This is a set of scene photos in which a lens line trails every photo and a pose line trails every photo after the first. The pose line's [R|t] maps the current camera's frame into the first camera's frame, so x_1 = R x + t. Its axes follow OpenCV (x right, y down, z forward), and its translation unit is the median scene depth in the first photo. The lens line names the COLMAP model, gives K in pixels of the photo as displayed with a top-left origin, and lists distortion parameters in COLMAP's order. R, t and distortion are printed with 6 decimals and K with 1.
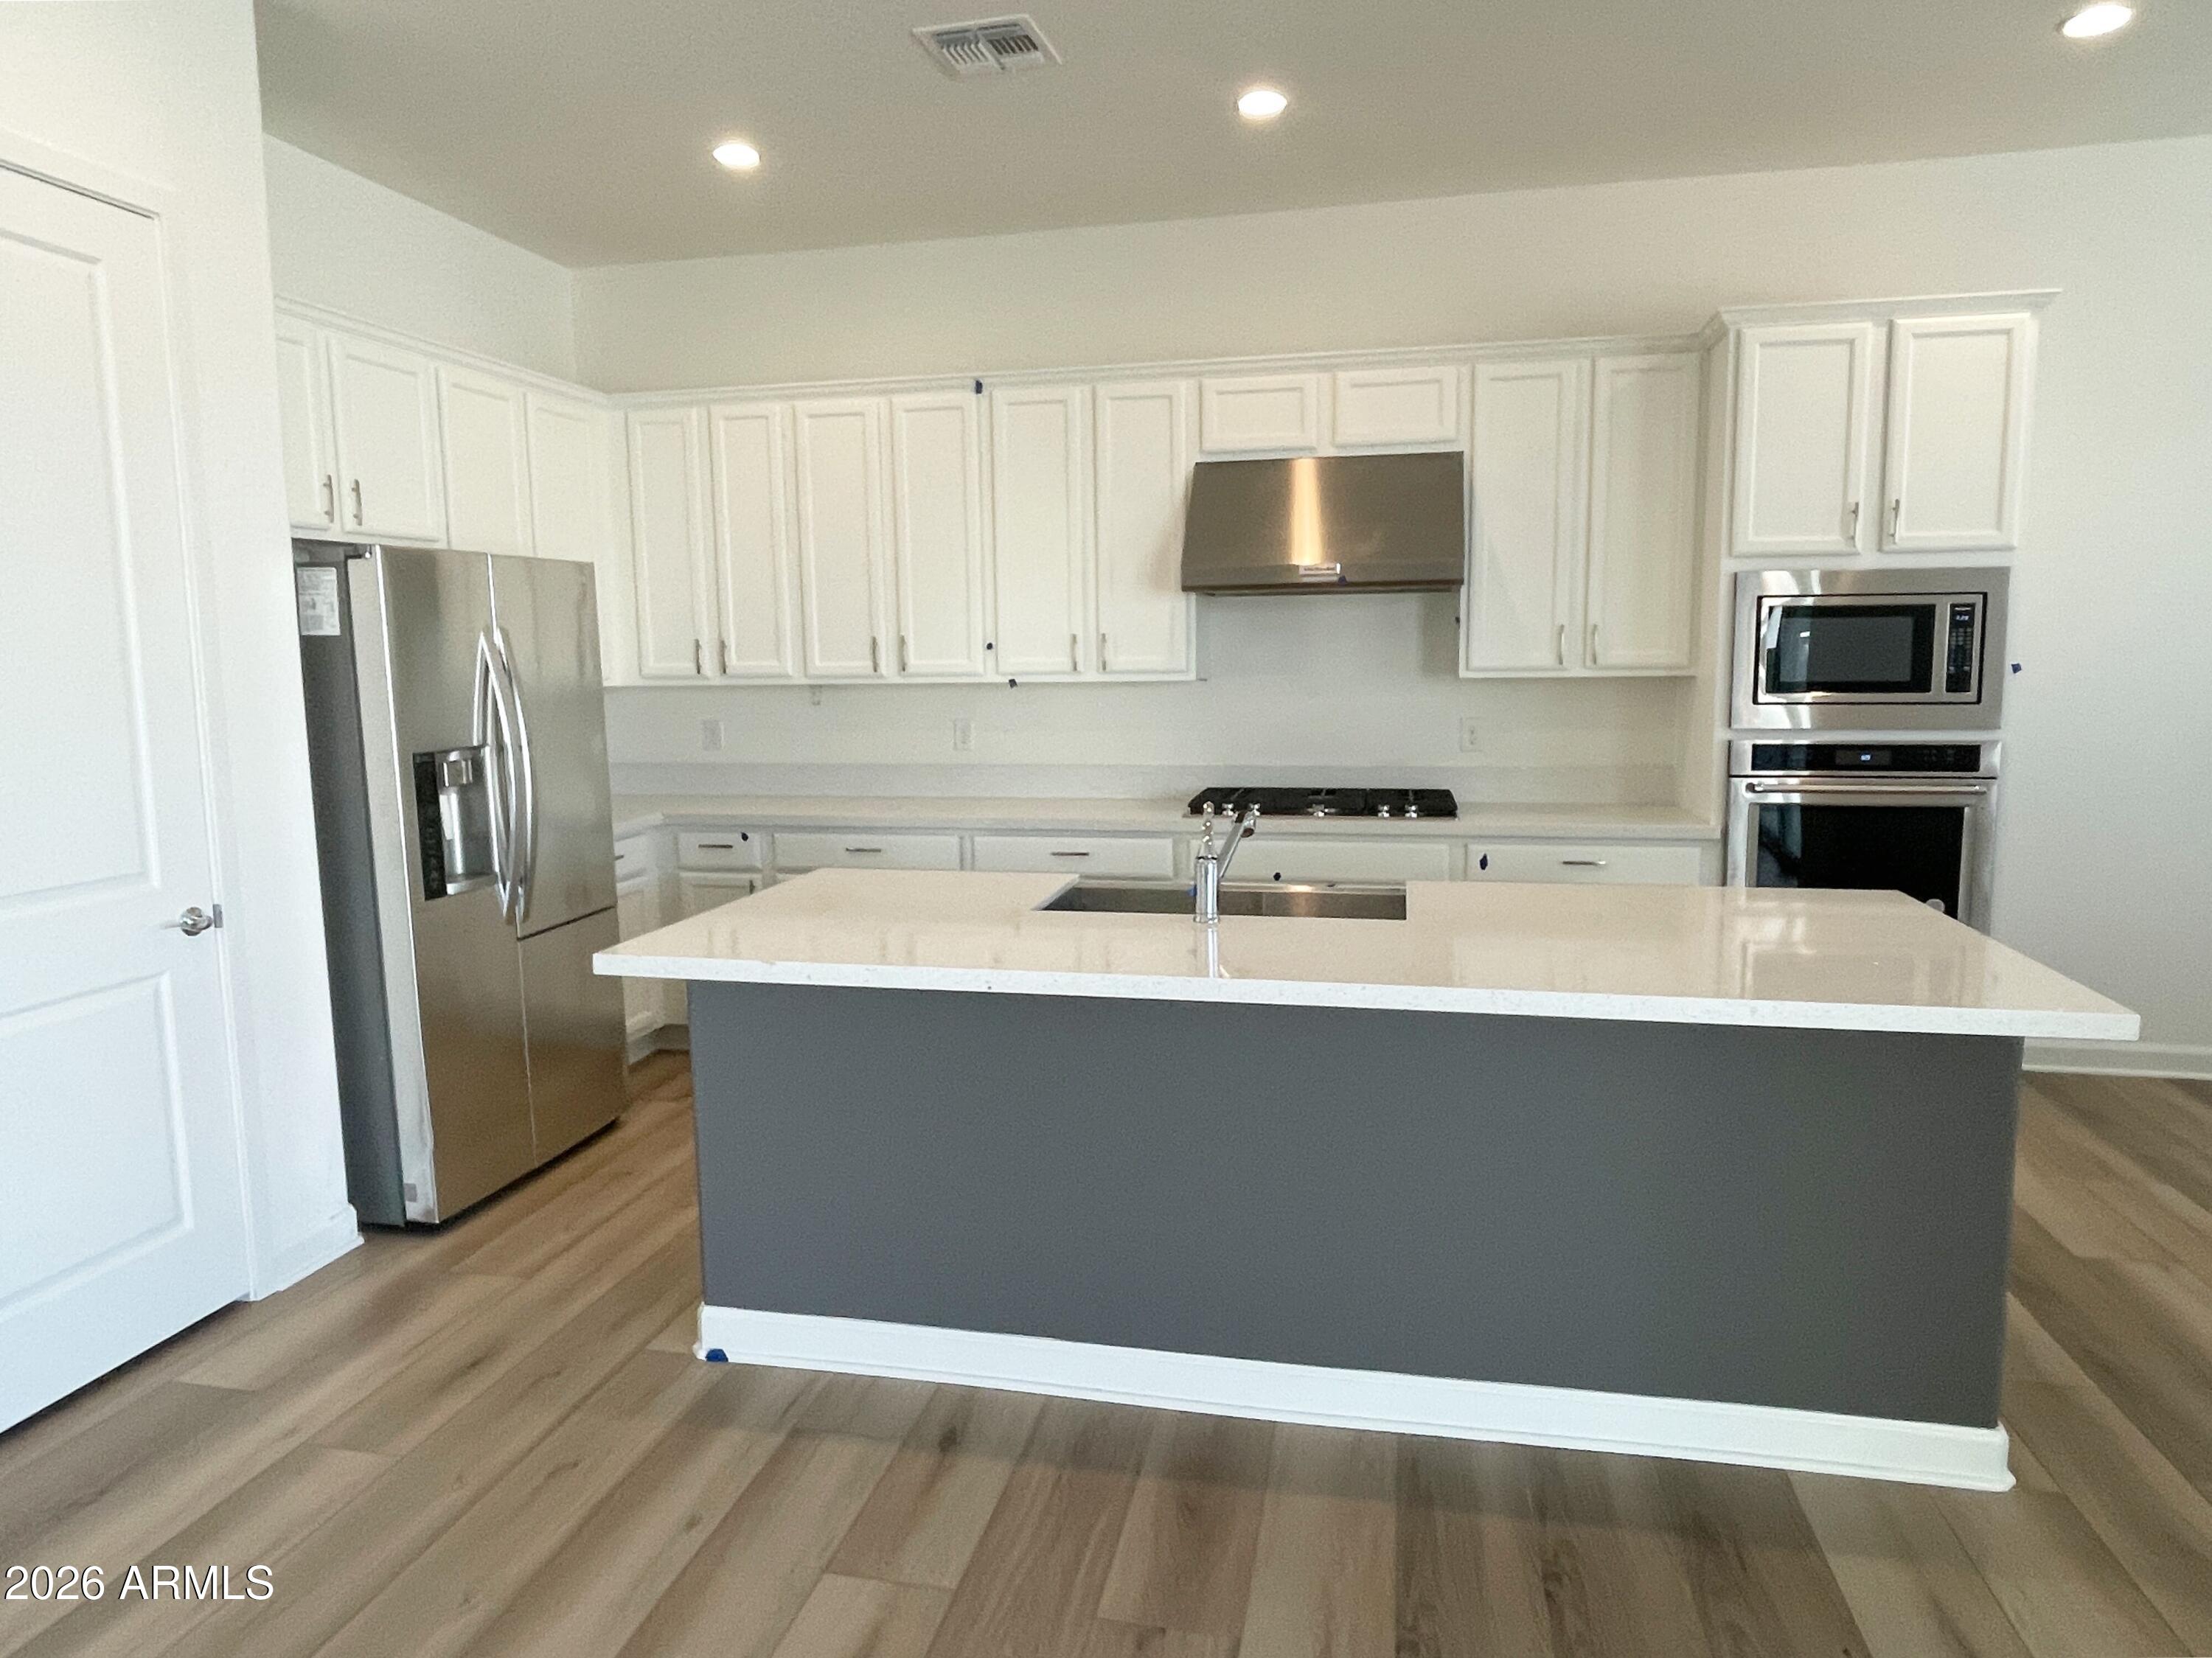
lens RADIAL K [[1363.2, 0, 1097.6], [0, 1363.2, 819.6], [0, 0, 1]] dist [0.006799, -0.001254]
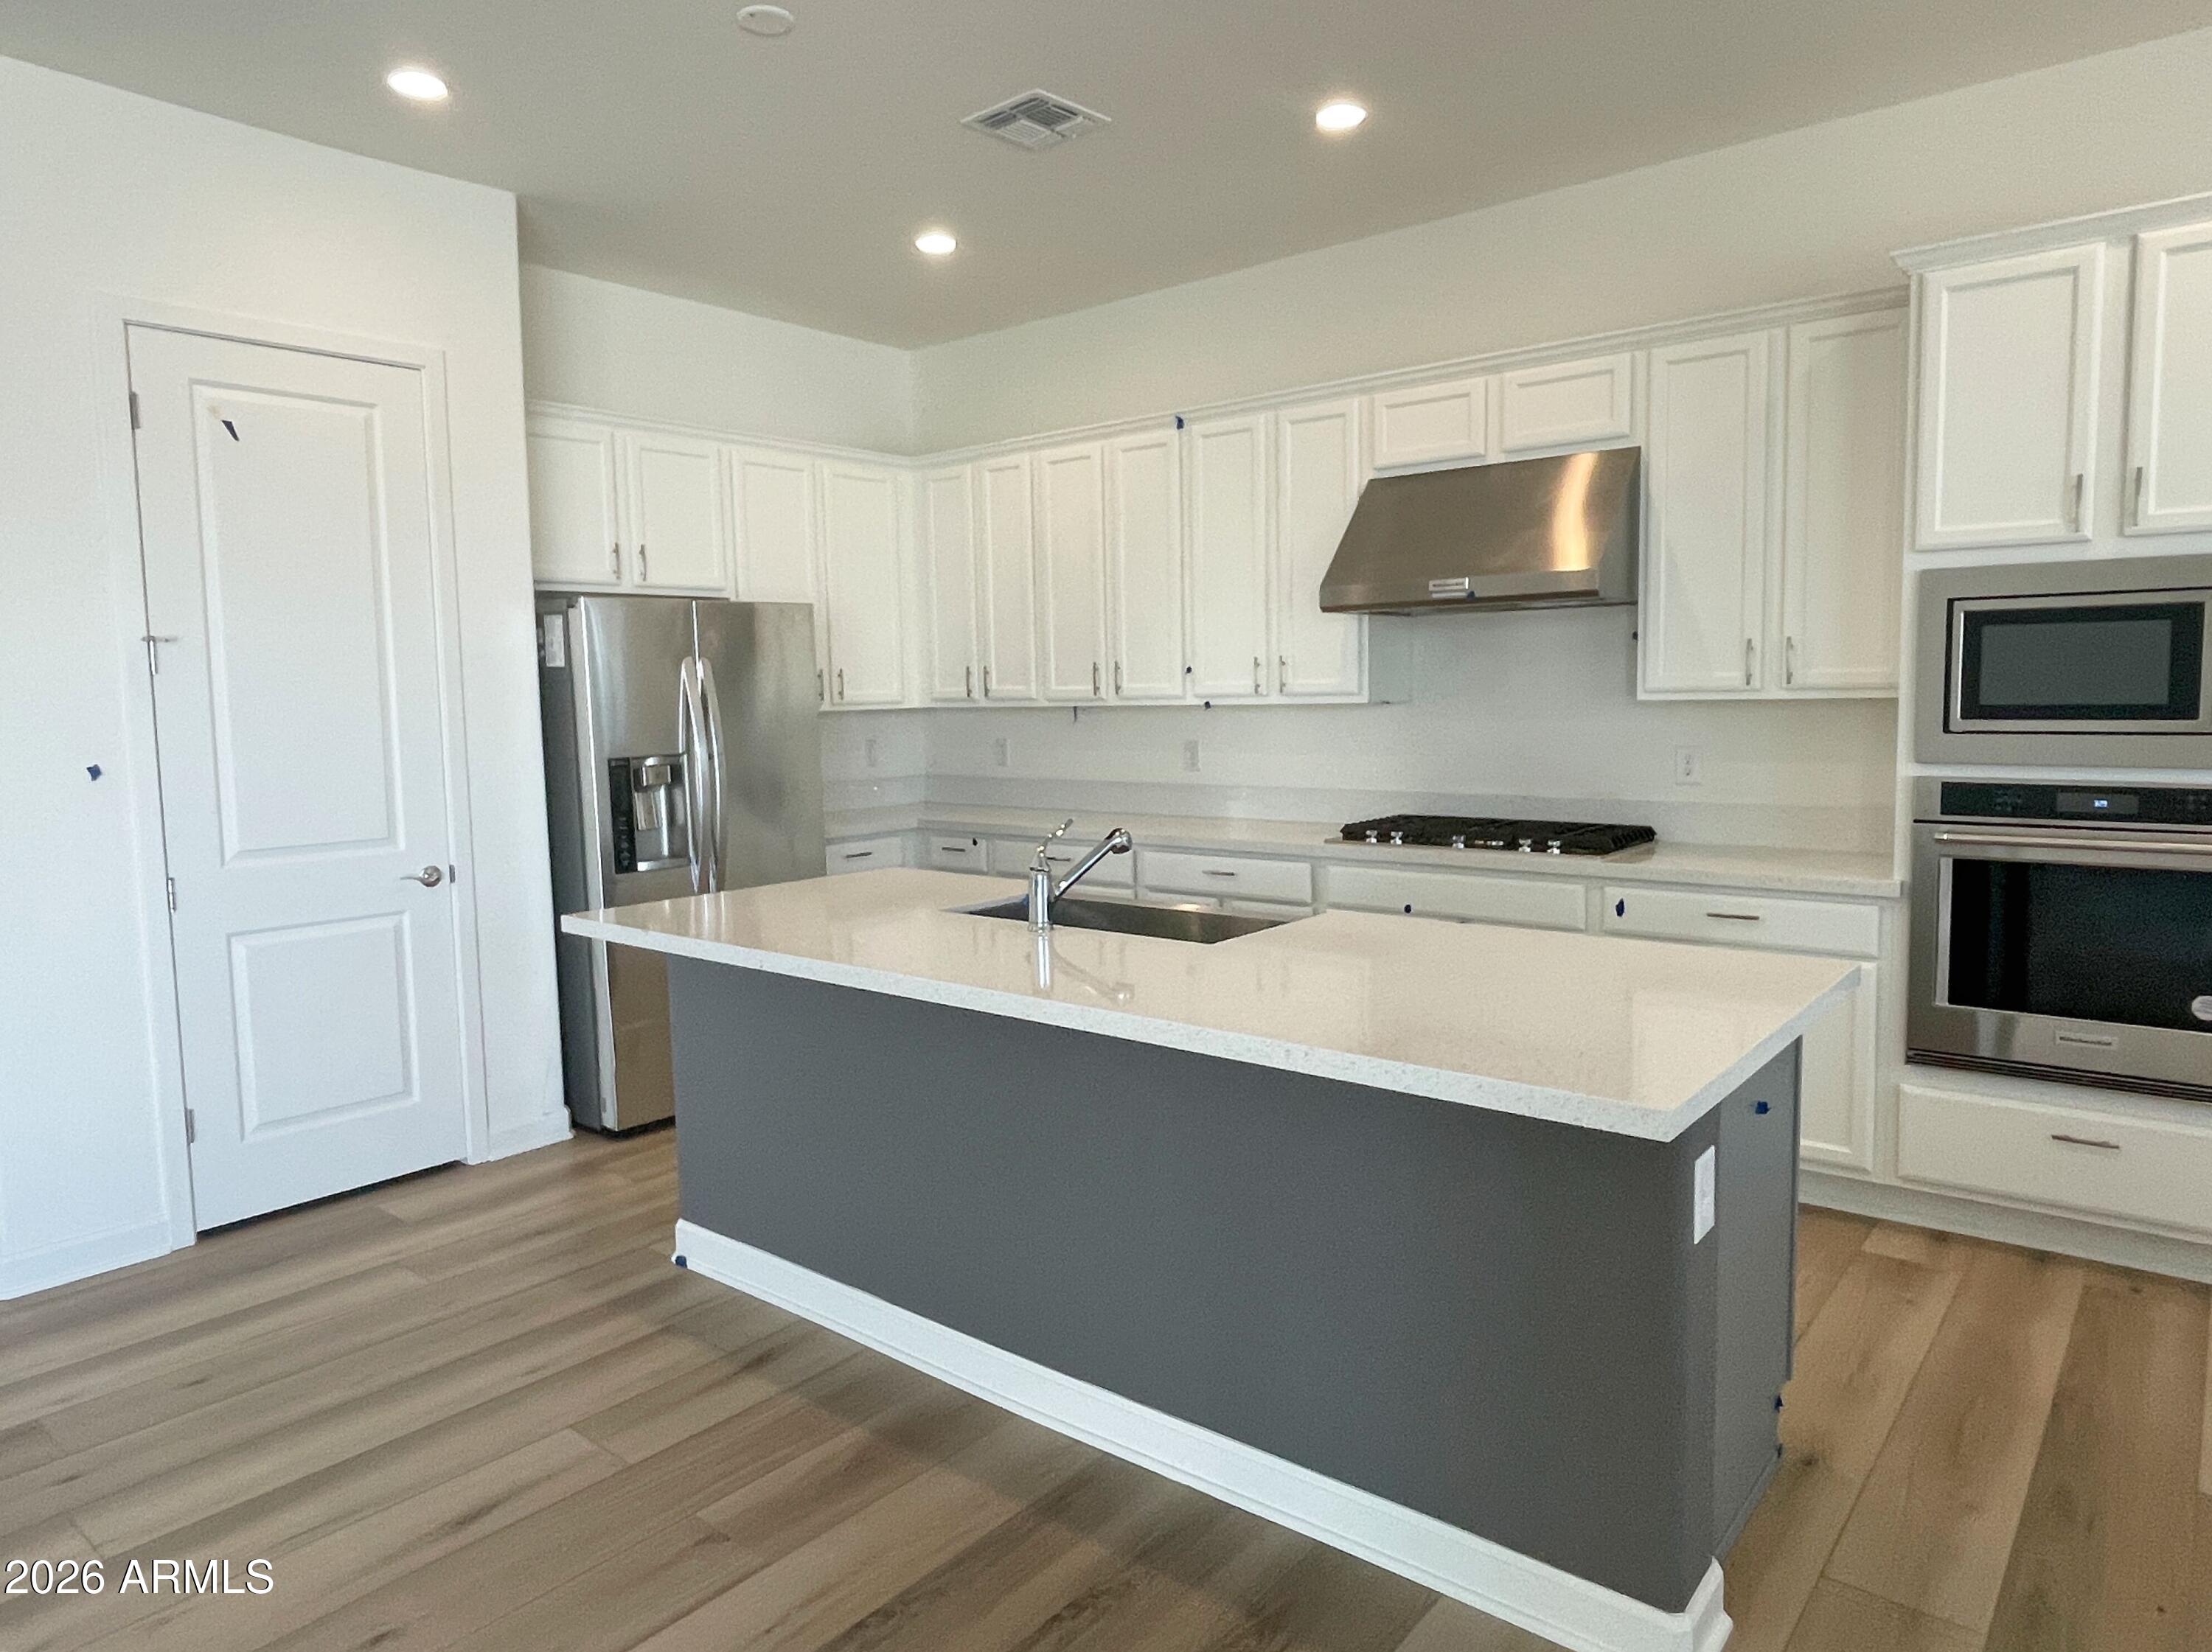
lens RADIAL K [[1363.1, 0, 1097.6], [0, 1363.1, 816.6], [0, 0, 1]] dist [0.006799, -0.001254]
pose [[0.891327, 0.038929, -0.451687, 0.391376], [-0.048451, 0.998780, -0.009530, -0.003095], [0.450765, 0.030379, 0.892126, 0.055738]]
